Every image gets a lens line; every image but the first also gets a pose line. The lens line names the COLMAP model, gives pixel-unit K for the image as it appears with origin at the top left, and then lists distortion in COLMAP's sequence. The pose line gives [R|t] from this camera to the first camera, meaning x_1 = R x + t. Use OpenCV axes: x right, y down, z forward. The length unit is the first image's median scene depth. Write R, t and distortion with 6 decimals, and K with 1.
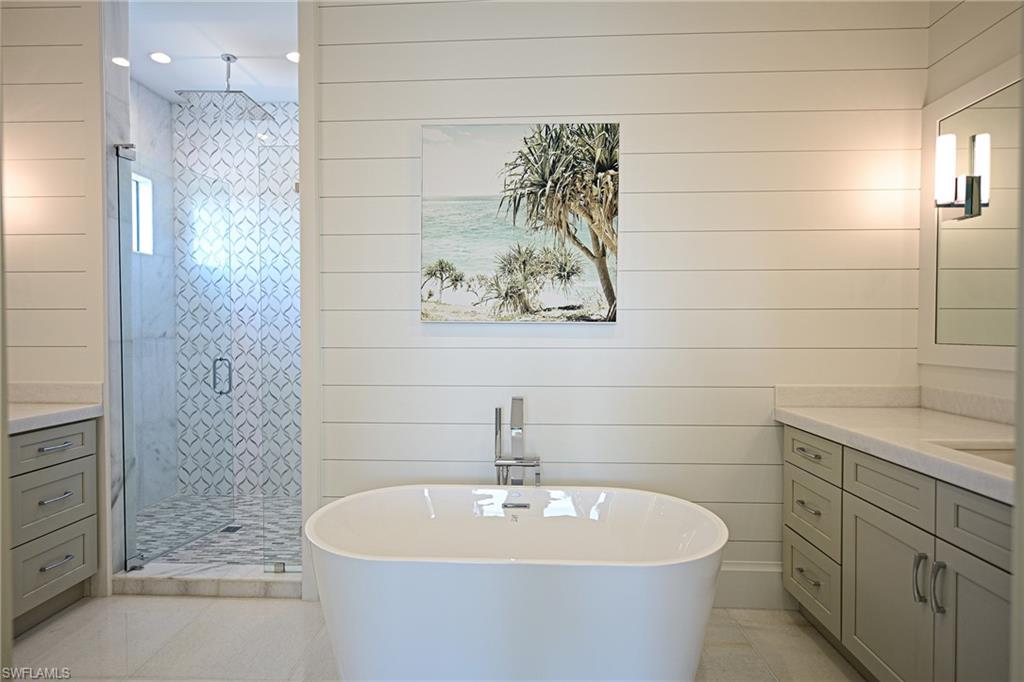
lens RADIAL K [[546.8, 0, 512.0], [0, 546.8, 341.0], [0, 0, 1]] dist [0.008110, 0.000827]
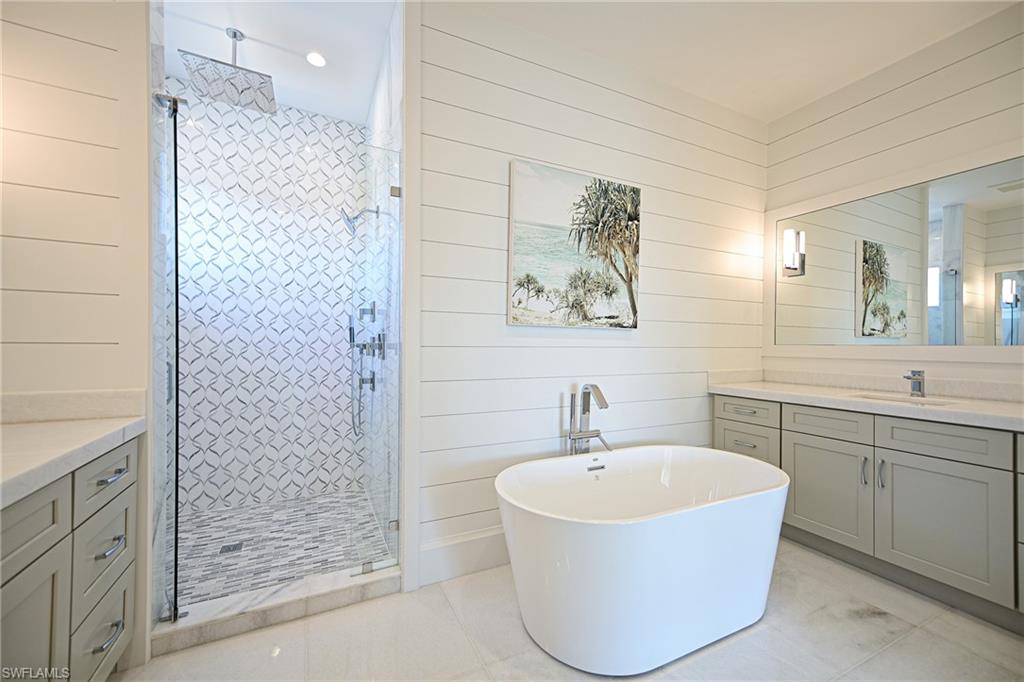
lens RADIAL K [[405.6, 0, 504.4], [0, 405.6, 345.6], [0, 0, 1]] dist [0.019955, 0.000132]
pose [[0.876633, 0.004815, 0.481136, -0.612691], [0.001674, 0.999913, -0.013057, 0.022423], [-0.481157, 0.012251, 0.876549, 0.244561]]
